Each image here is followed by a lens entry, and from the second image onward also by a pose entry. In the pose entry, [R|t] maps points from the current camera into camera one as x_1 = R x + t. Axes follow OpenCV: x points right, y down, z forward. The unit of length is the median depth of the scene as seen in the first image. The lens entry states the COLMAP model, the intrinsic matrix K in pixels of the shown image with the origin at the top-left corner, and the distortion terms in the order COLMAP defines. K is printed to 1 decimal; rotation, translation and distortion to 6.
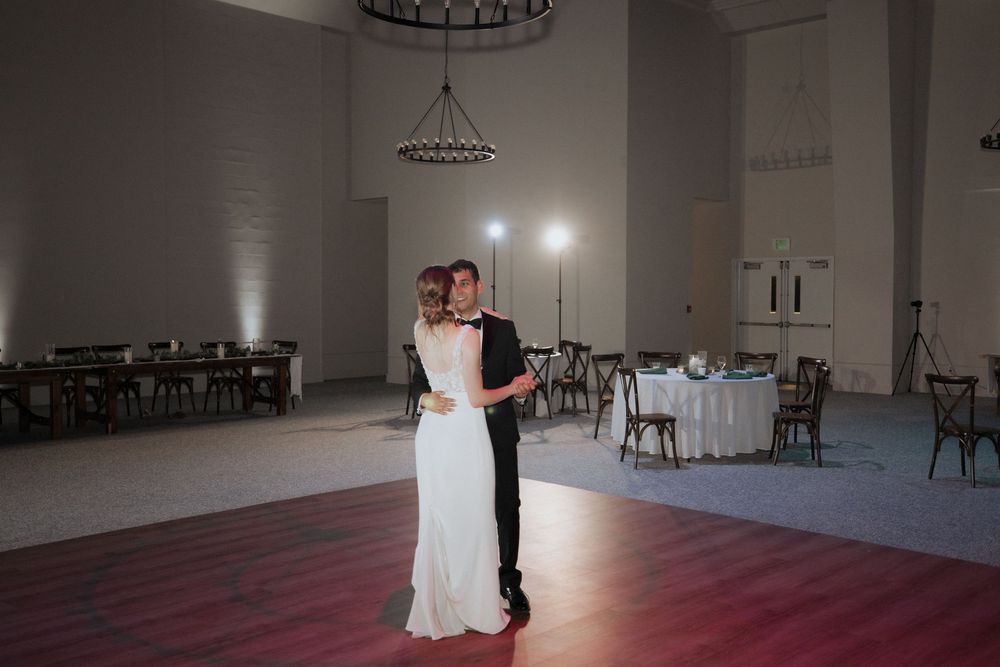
lens RADIAL K [[1009.1, 0, 499.6], [0, 1009.1, 332.4], [0, 0, 1]] dist [0.046642, 0.000000]
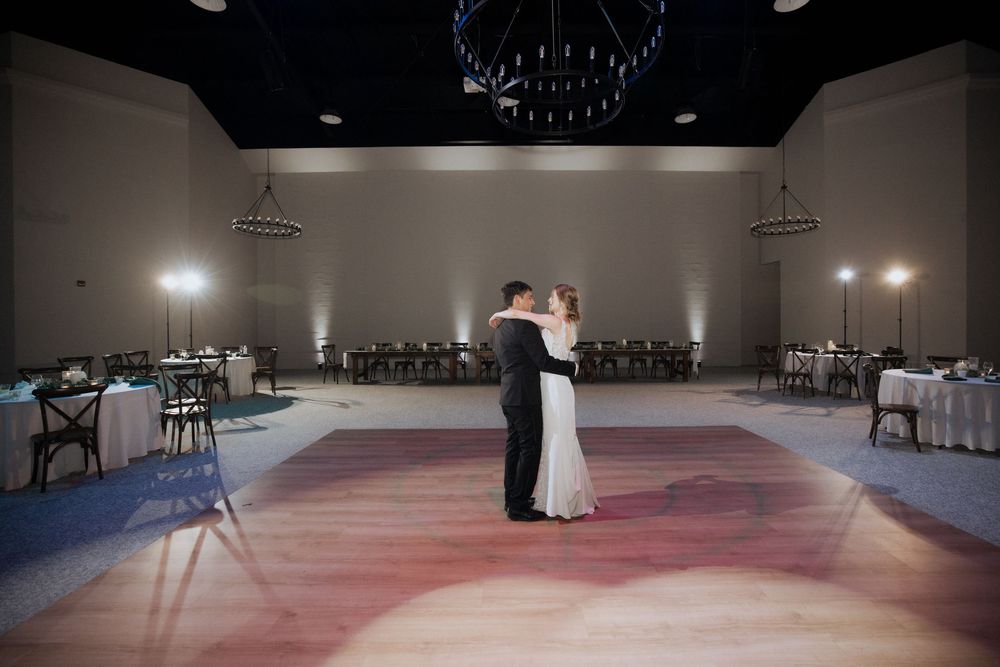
lens RADIAL K [[450.0, 0, 500.3], [0, 450.0, 329.7], [0, 0, 1]] dist [-0.014517, -0.000010]
pose [[0.702427, 0.006707, -0.711724, 0.144525], [-0.020675, 0.999726, -0.010984, 0.002906], [0.711455, 0.022430, 0.702374, 0.190953]]
